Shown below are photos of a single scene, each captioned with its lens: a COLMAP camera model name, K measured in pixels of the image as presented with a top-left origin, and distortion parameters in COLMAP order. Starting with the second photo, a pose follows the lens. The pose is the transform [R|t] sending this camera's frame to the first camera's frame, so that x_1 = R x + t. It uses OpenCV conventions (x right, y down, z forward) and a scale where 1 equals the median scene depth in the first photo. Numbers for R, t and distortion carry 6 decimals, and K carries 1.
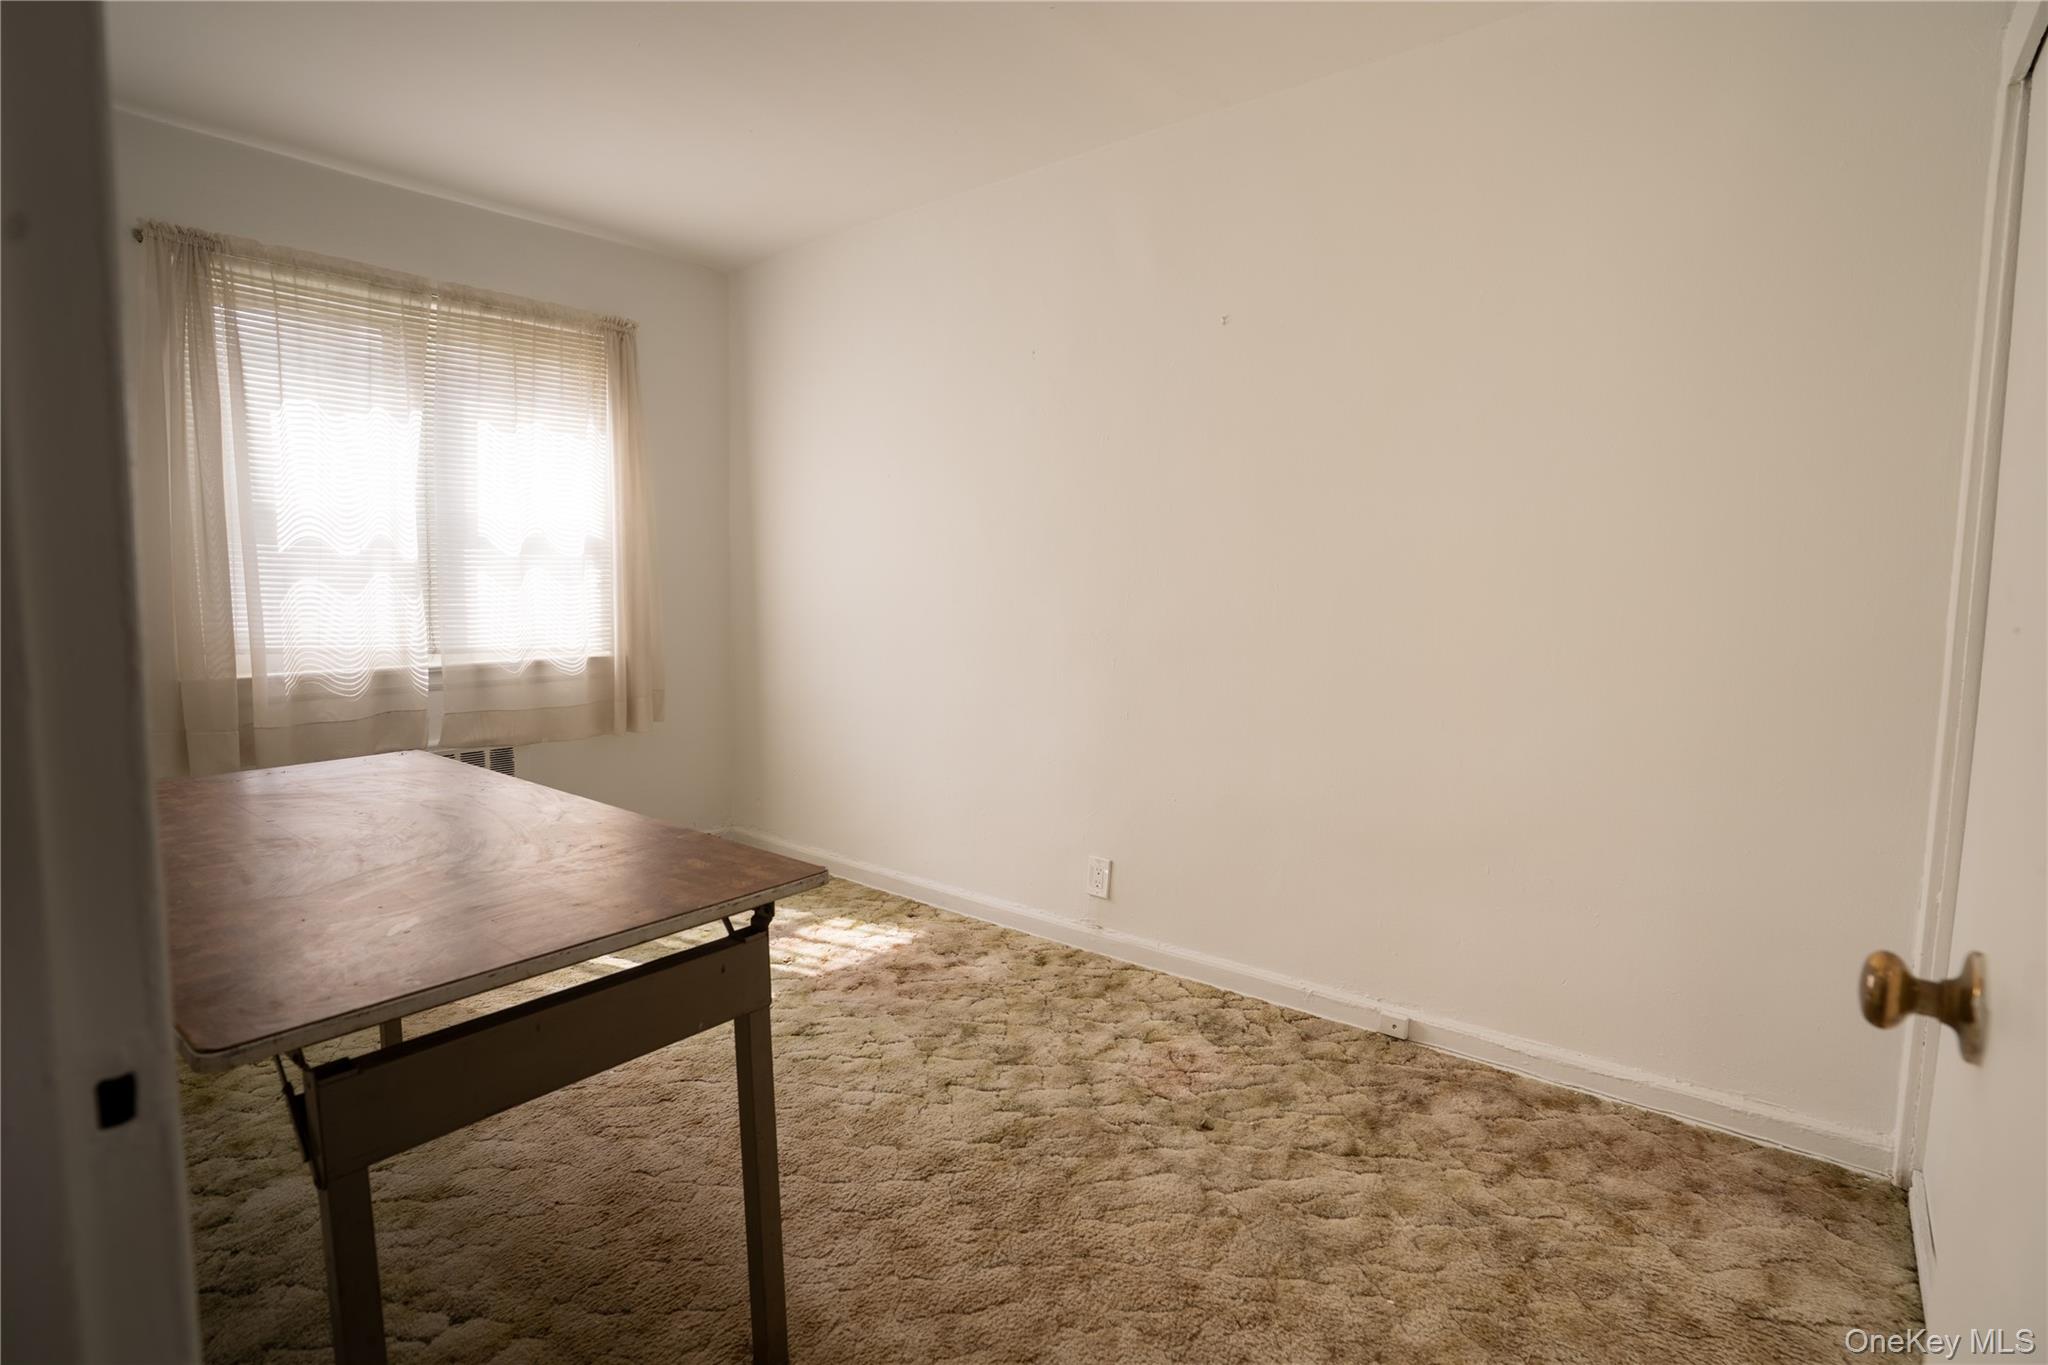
lens RADIAL K [[1000.7, 0, 1013.5], [0, 1000.7, 682.8], [0, 0, 1]] dist [-0.069154, 0.033995]
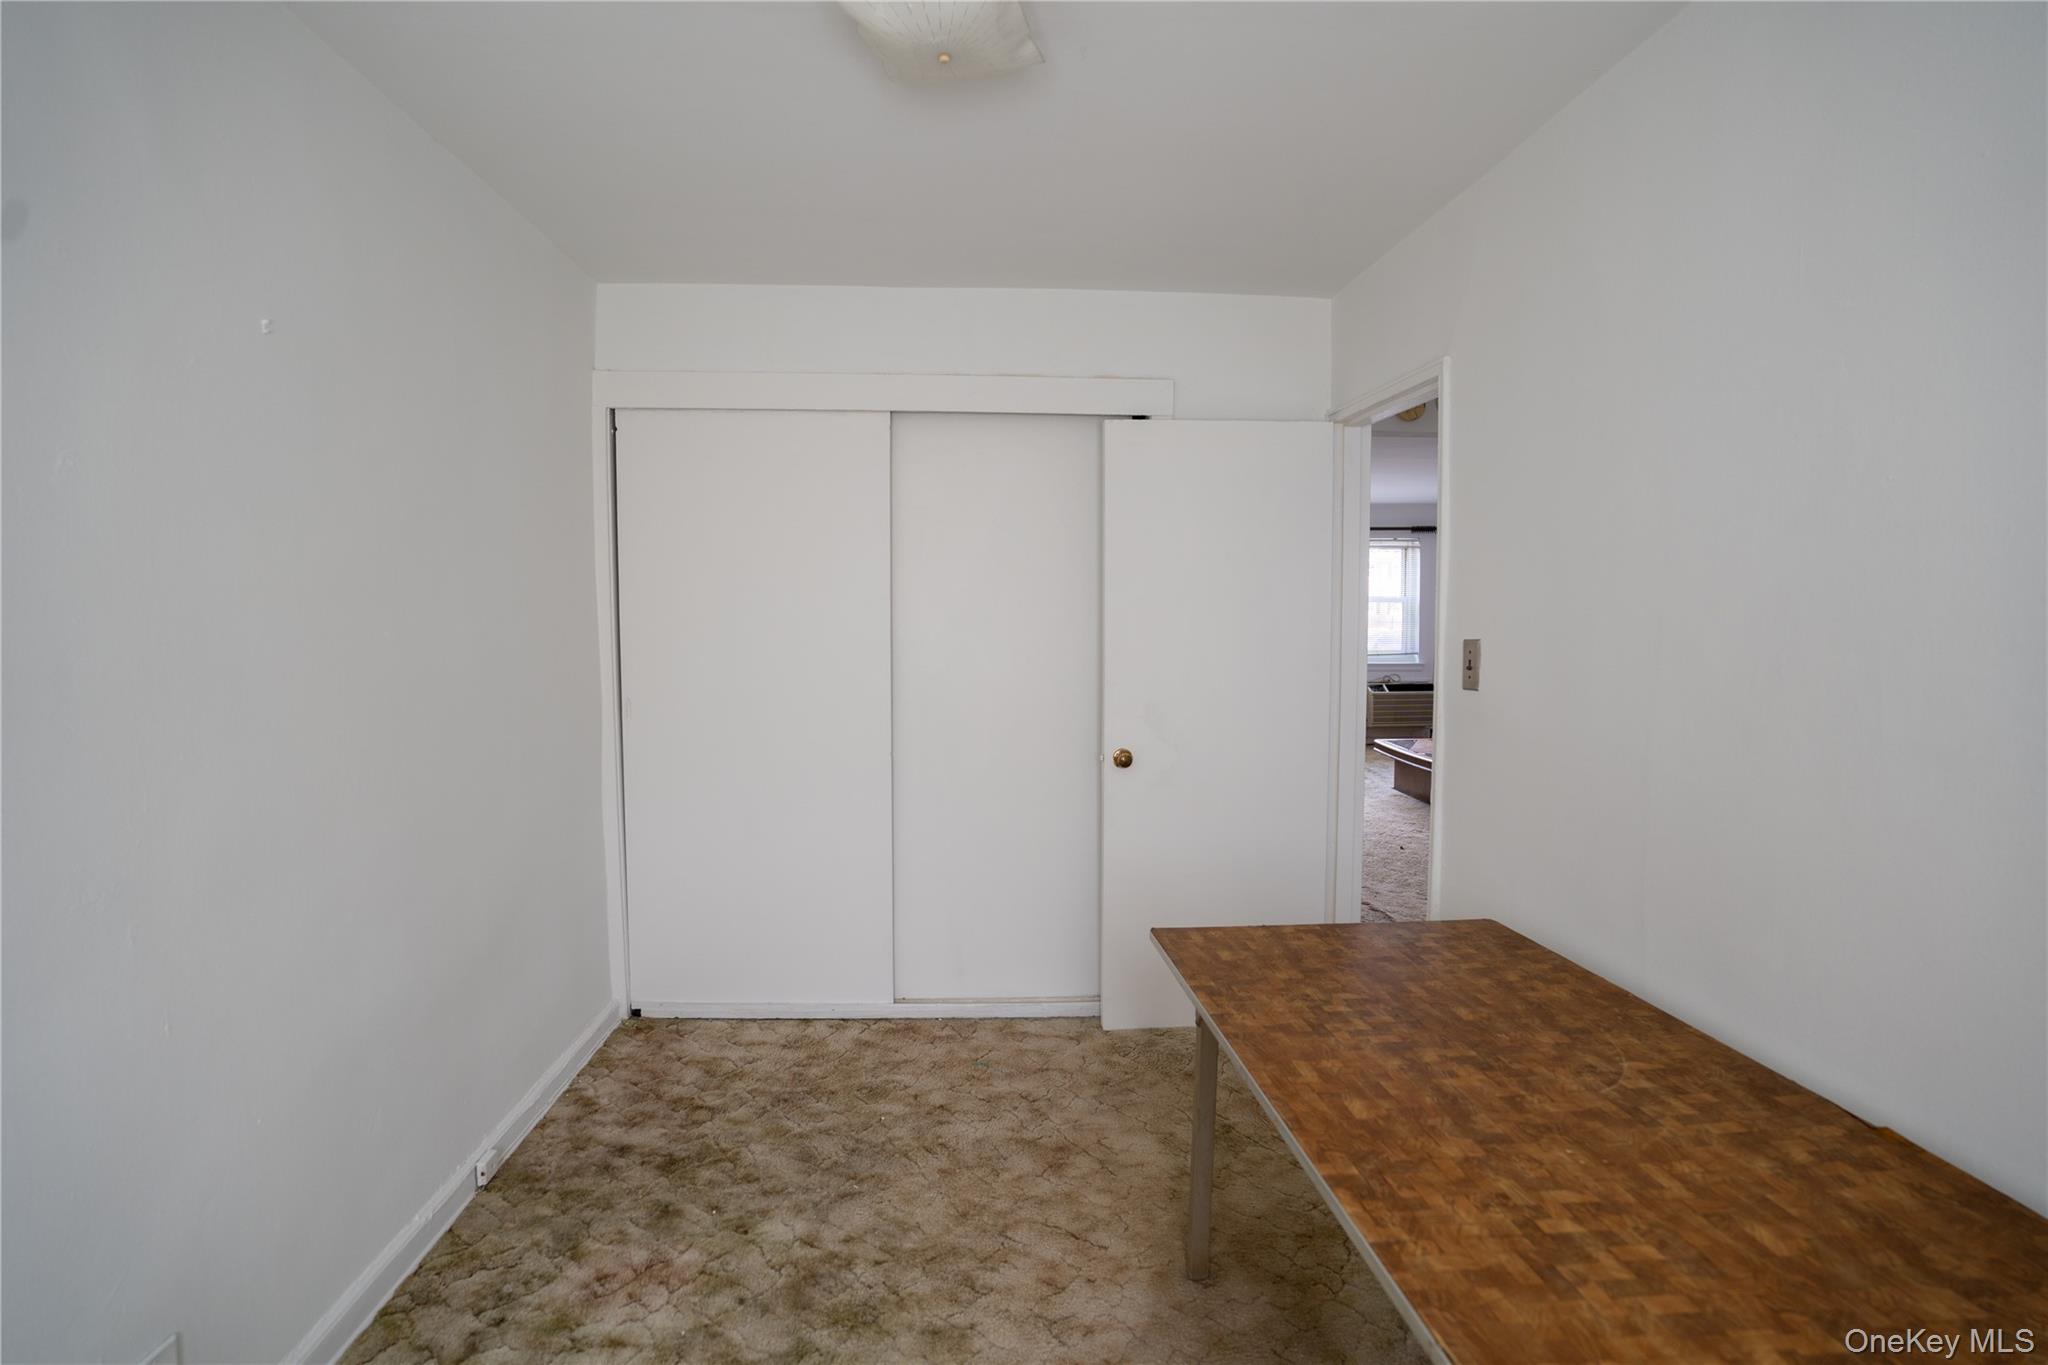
lens RADIAL K [[1000.7, 0, 1013.5], [0, 1000.7, 682.8], [0, 0, 1]] dist [-0.069154, 0.033995]
pose [[-0.685363, -0.055115, 0.726113, -0.803530], [0.064141, 0.988687, 0.135586, -0.272103], [-0.725371, 0.139500, -0.674074, 1.558172]]
